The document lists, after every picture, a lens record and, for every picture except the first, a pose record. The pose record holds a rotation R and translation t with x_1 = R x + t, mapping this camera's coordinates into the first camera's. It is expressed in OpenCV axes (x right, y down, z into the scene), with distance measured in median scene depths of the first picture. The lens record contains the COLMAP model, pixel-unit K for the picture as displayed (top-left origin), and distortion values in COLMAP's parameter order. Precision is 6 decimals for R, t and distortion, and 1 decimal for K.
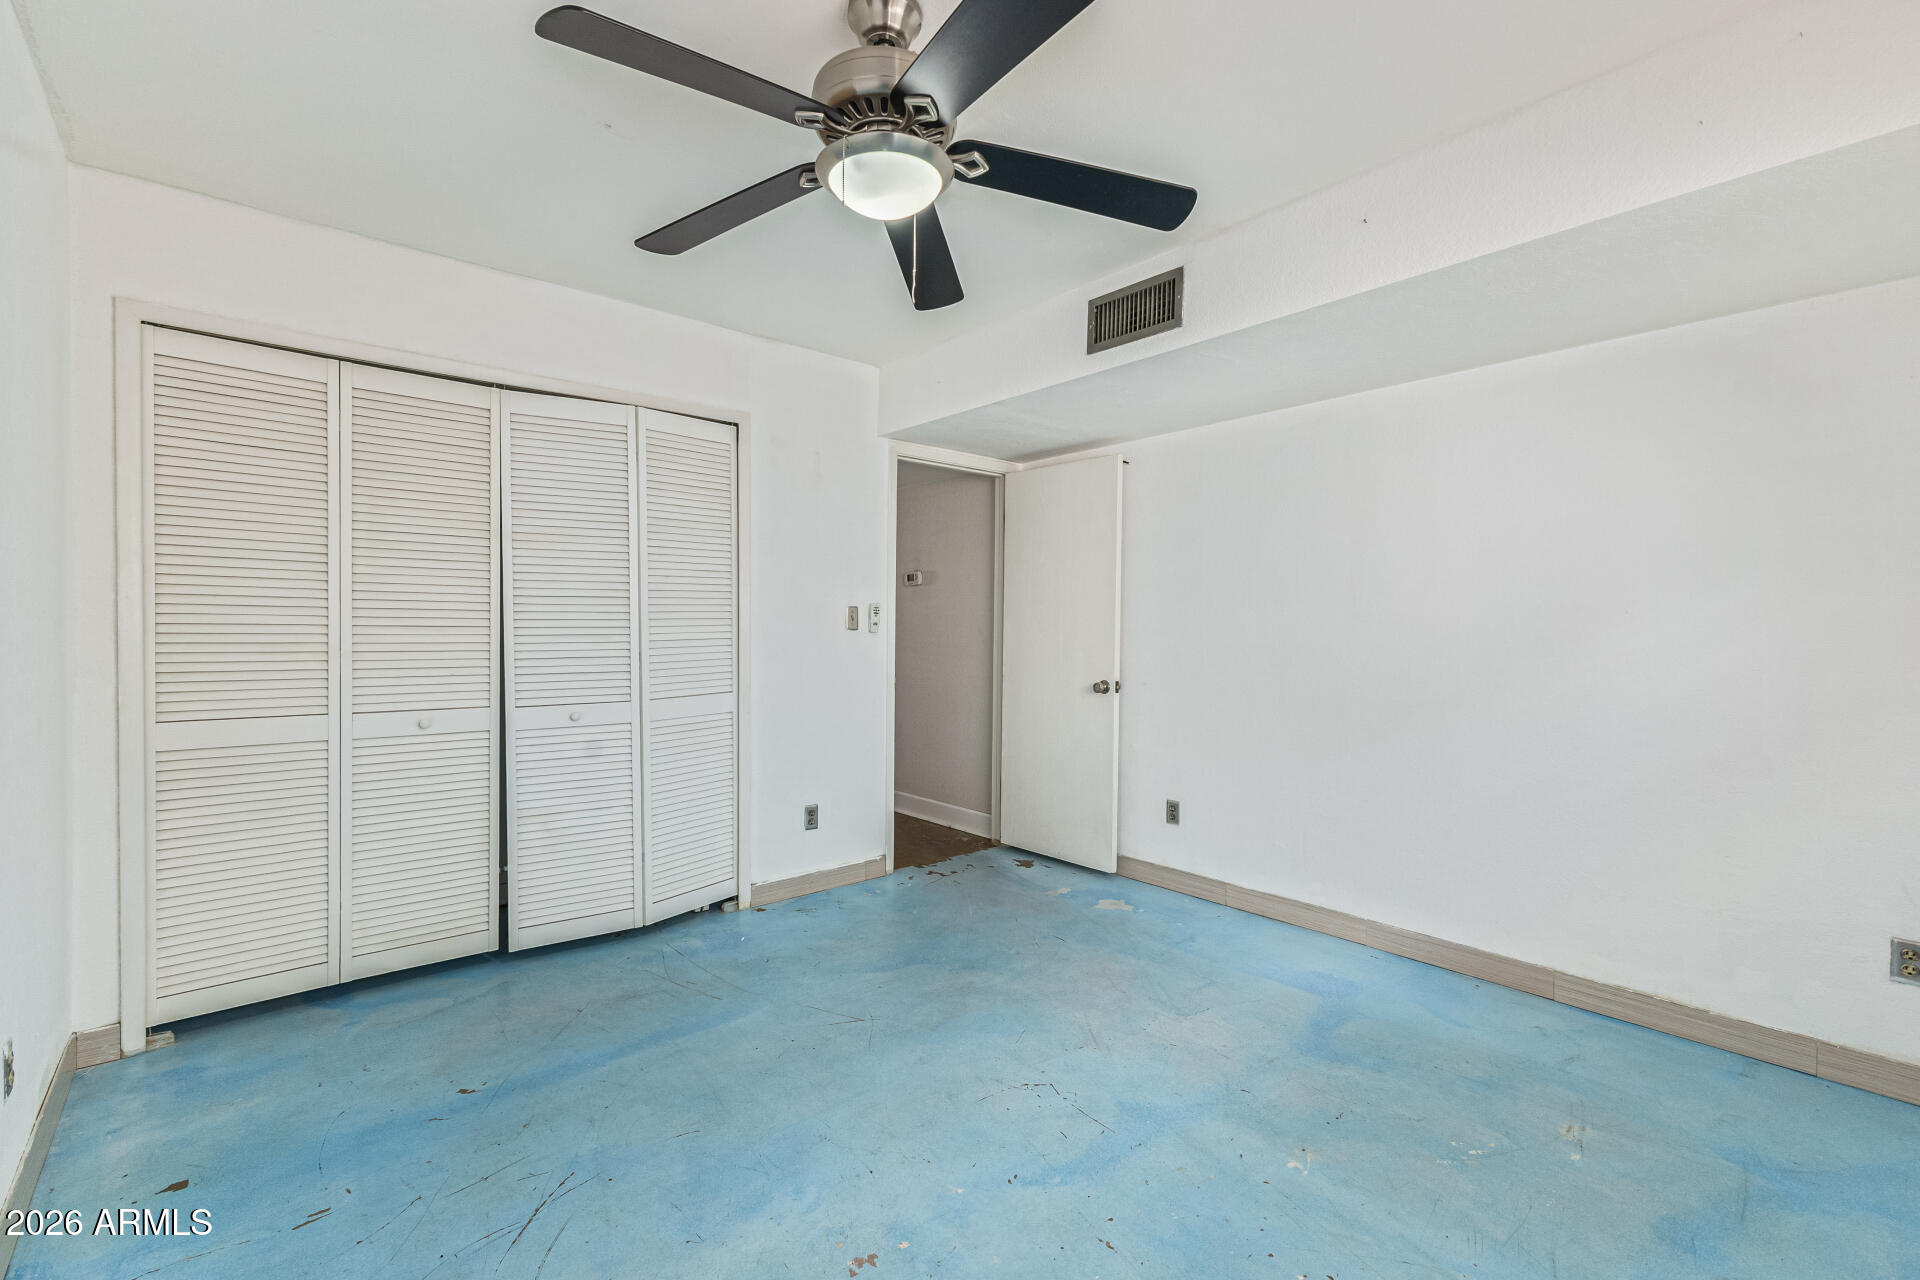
lens RADIAL K [[829.5, 0, 960.3], [0, 829.5, 635.2], [0, 0, 1]] dist [0.011094, -0.000825]
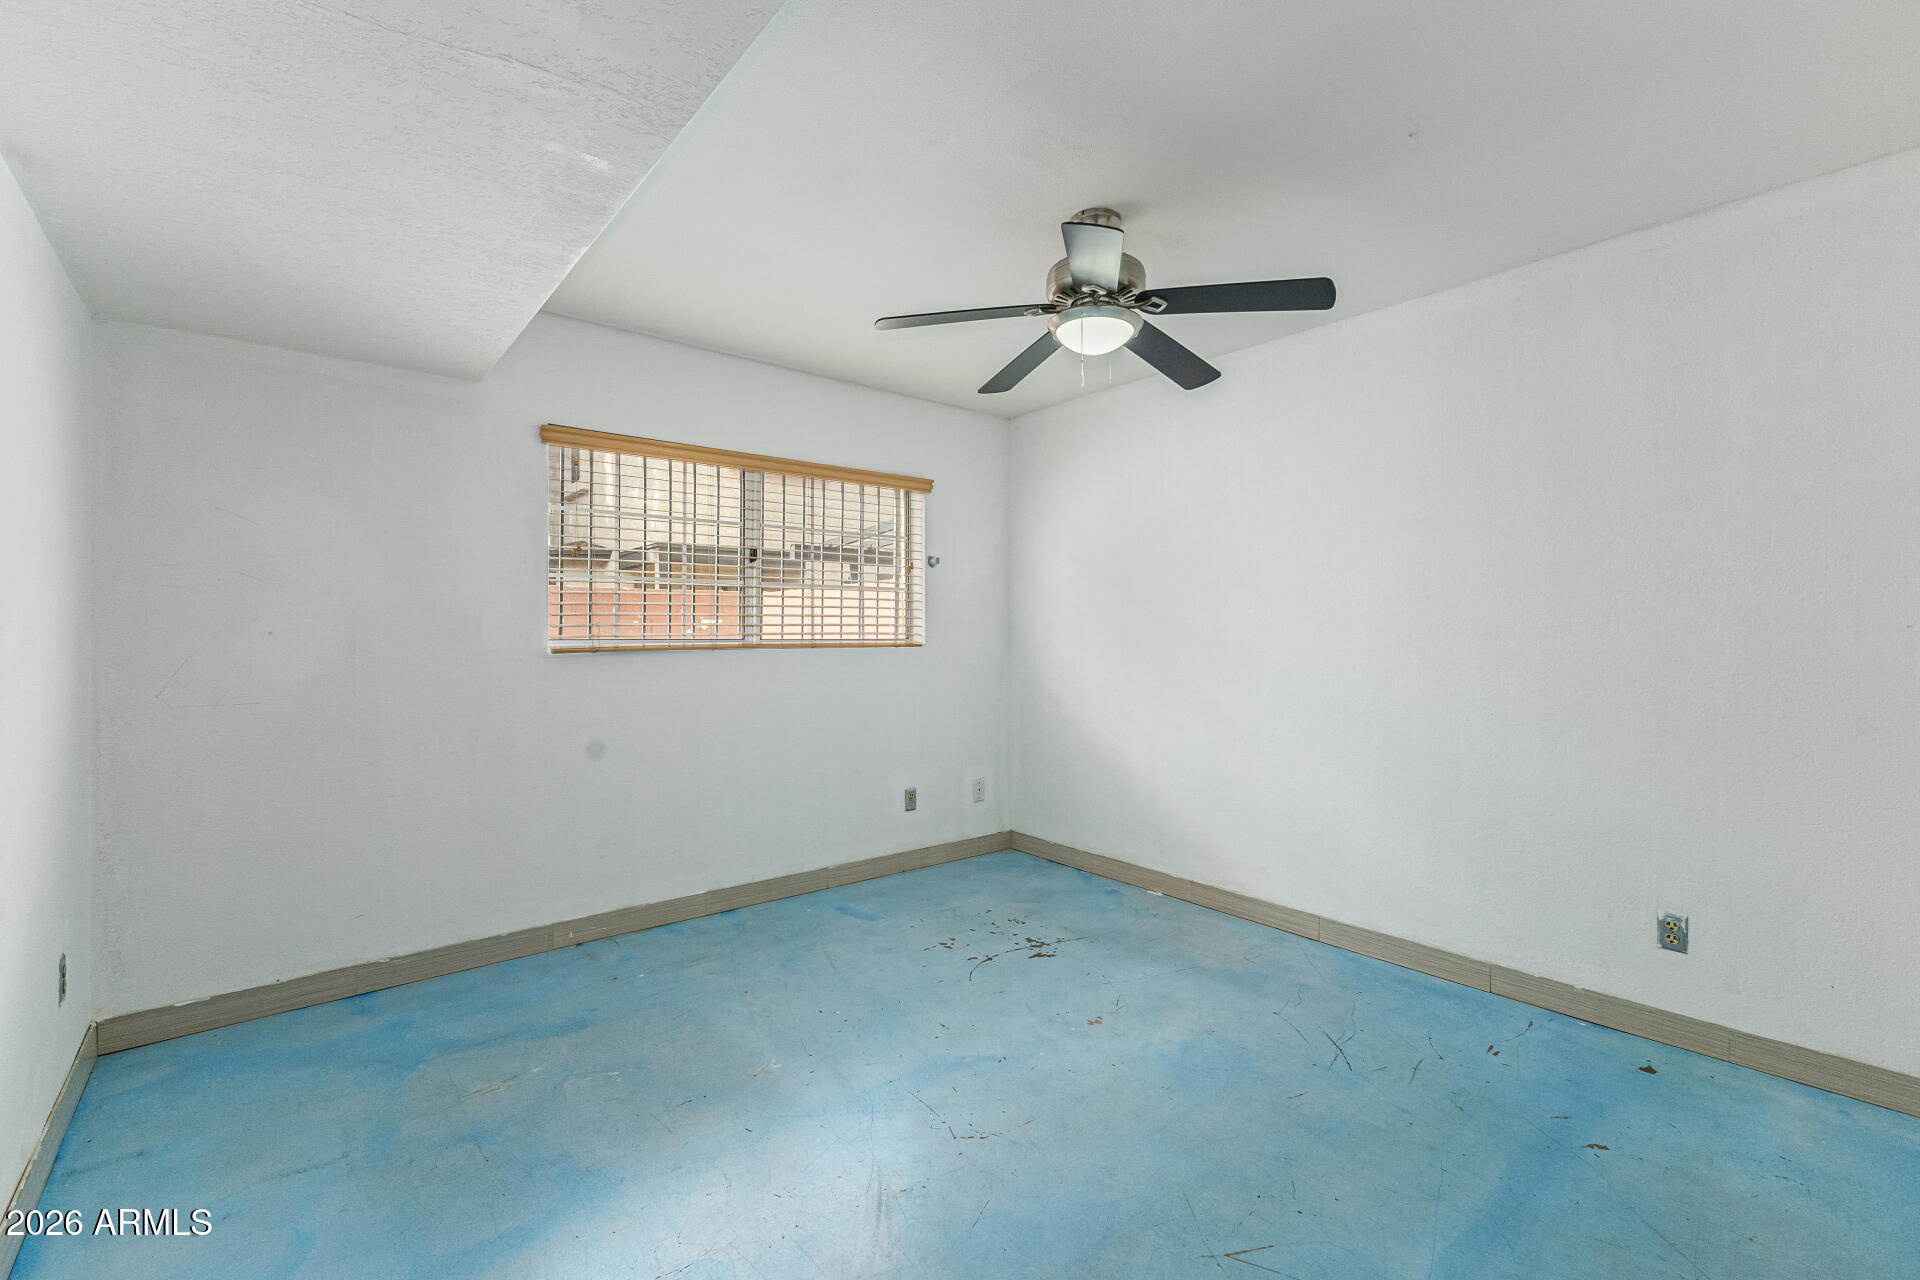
lens RADIAL K [[829.5, 0, 960.3], [0, 829.5, 635.2], [0, 0, 1]] dist [0.011094, -0.000825]
pose [[-0.999835, -0.005503, 0.017319, 0.108426], [-0.005381, 0.999961, 0.007063, -0.017741], [-0.017357, 0.006969, -0.999825, 2.275584]]
